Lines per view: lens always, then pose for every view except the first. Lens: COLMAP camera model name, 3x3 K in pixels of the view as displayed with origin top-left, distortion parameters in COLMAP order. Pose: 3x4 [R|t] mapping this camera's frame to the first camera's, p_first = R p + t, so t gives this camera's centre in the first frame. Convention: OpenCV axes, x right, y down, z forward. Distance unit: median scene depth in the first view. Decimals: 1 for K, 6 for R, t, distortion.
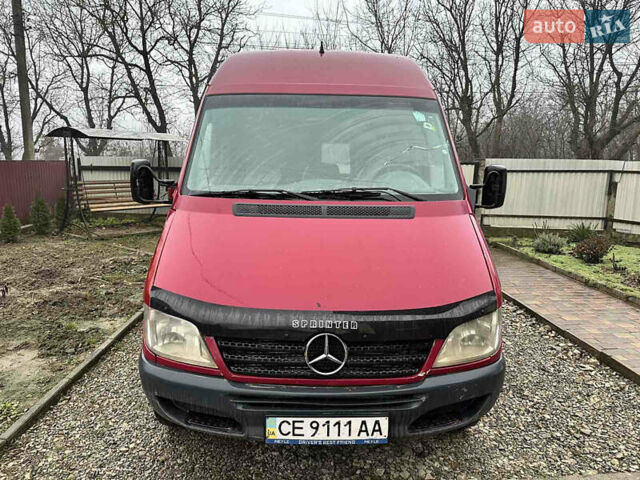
lens RADIAL K [[459.0, 0, 322.2], [0, 459.0, 241.1], [0, 0, 1]] dist [0.010701, -0.010908]
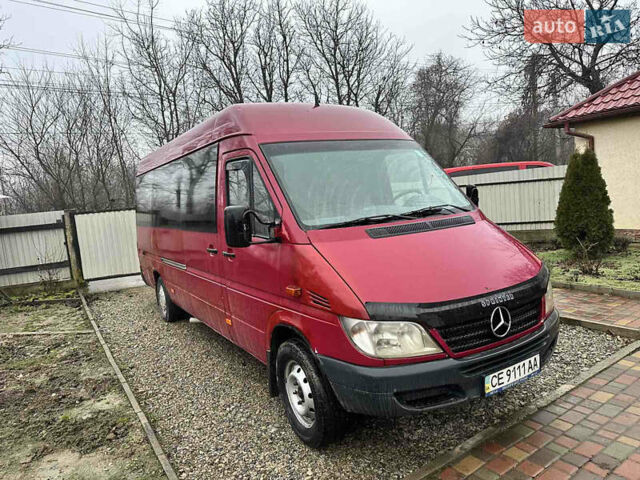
lens RADIAL K [[459.0, 0, 318.2], [0, 459.0, 236.6], [0, 0, 1]] dist [0.010701, -0.010908]
pose [[0.855942, -0.130147, 0.500426, -1.129976], [0.174972, 0.983613, -0.043466, -0.041587], [-0.486568, 0.124765, 0.864688, 0.032302]]
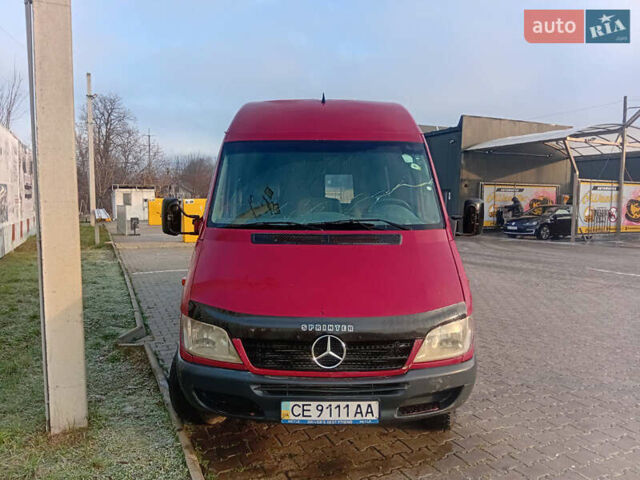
lens RADIAL K [[459.0, 0, 321.2], [0, 459.0, 246.6], [0, 0, 1]] dist [0.010701, -0.010908]
pose [[0.999866, -0.009643, -0.013193, 0.007928], [0.008898, 0.998425, -0.055389, 0.027851], [0.013707, 0.055264, 0.998378, -0.279256]]
